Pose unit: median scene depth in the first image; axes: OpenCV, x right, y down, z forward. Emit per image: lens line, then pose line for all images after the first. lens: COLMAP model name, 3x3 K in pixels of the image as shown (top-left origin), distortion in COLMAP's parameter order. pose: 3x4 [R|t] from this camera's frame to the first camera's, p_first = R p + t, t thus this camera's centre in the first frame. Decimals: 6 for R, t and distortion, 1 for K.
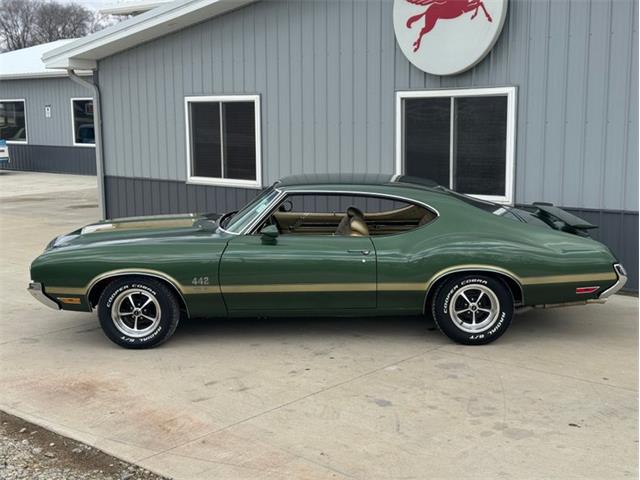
lens RADIAL K [[884.6, 0, 320.0], [0, 884.6, 240.0], [0, 0, 1]] dist [0.137974, -0.137590]
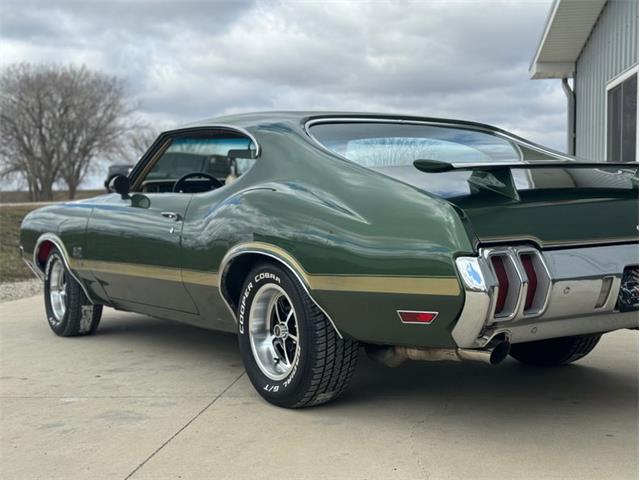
lens RADIAL K [[884.6, 0, 320.0], [0, 884.6, 240.0], [0, 0, 1]] dist [0.137974, -0.137590]
pose [[0.579896, 0.033184, -0.814014, 0.603124], [-0.110951, 0.993078, -0.038557, 0.041496], [0.807100, 0.112675, 0.579563, 0.720229]]
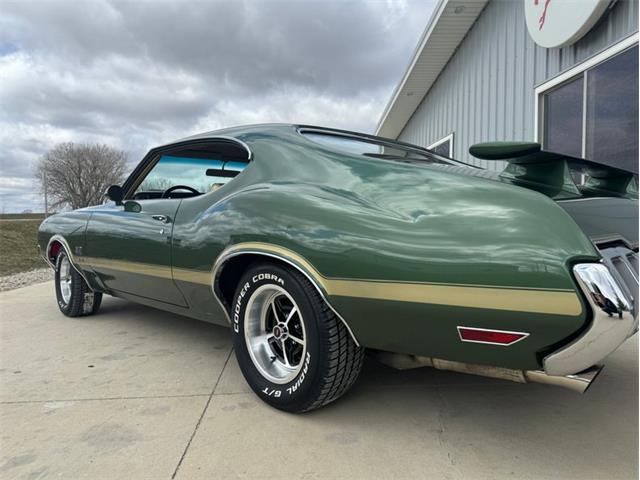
lens RADIAL K [[449.5, 0, 315.0], [0, 449.5, 238.4], [0, 0, 1]] dist [0.056919, -0.063251]
pose [[0.712550, 0.030384, -0.700964, 0.367737], [-0.101061, 0.993088, -0.059685, 0.036681], [0.694305, 0.113369, 0.710695, 0.829331]]
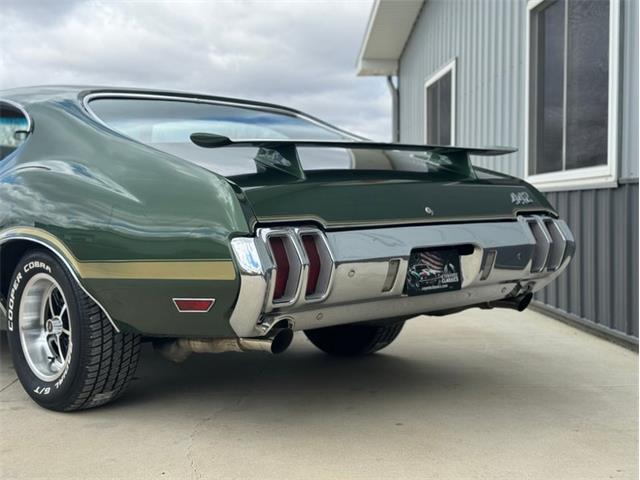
lens RADIAL K [[884.6, 0, 320.0], [0, 884.6, 240.0], [0, 0, 1]] dist [0.137974, -0.137590]
pose [[0.713106, 0.030550, -0.700390, 0.596419], [-0.097718, 0.993629, -0.056152, 0.044636], [0.694212, 0.108483, 0.711548, 0.765585]]
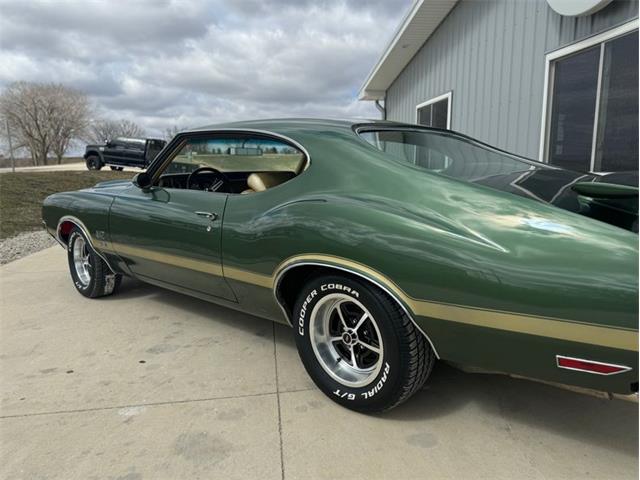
lens RADIAL K [[447.8, 0, 320.0], [0, 447.8, 240.0], [0, 0, 1]] dist [0.076464, -0.101166]
pose [[0.760168, 0.104994, -0.641187, 0.326385], [-0.086745, 0.994422, 0.059995, 0.004040], [0.643910, 0.010013, 0.765036, 0.788162]]
